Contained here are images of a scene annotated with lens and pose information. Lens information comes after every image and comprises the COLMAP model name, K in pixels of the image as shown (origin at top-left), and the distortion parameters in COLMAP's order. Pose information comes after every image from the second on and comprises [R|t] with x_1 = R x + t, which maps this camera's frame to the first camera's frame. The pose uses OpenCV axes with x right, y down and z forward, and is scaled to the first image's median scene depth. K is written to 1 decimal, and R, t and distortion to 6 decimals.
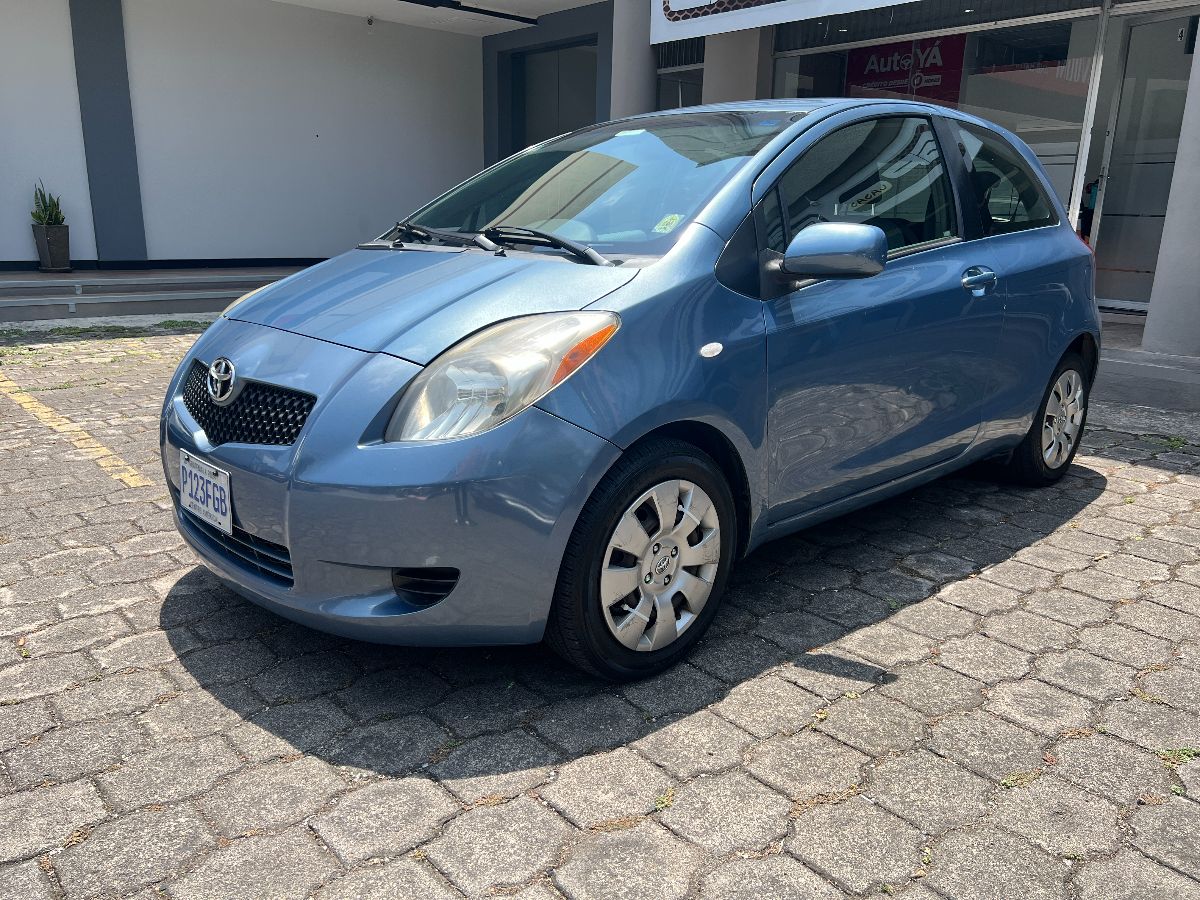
lens RADIAL K [[898.6, 0, 600.0], [0, 898.6, 450.0], [0, 0, 1]] dist [0.004256, 0.002650]
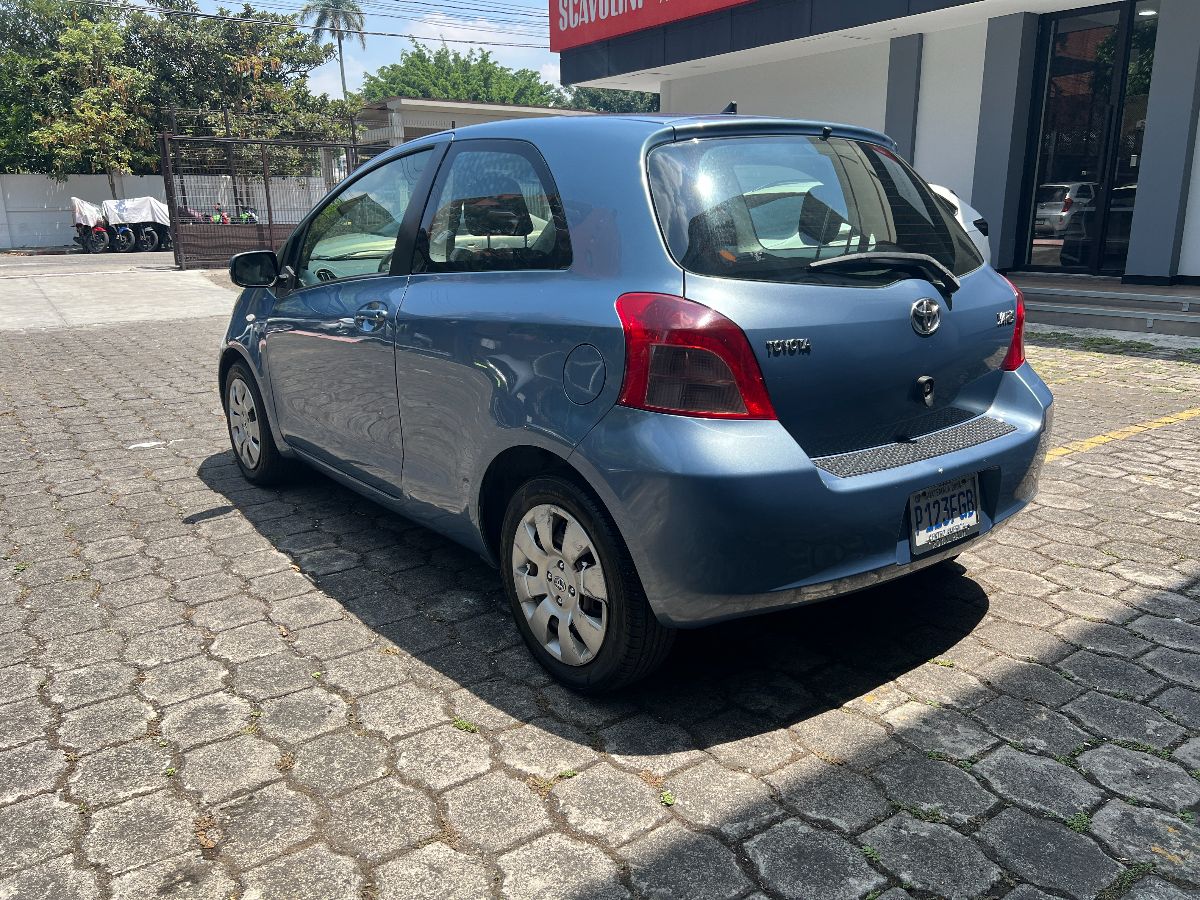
lens RADIAL K [[917.9, 0, 600.0], [0, 917.9, 450.0], [0, 0, 1]] dist [0.039588, 0.001030]
pose [[-0.099126, 0.227119, -0.968809, 1.457444], [-0.243140, 0.938565, 0.244906, -0.369157], [0.964913, 0.259832, -0.037814, 1.375002]]
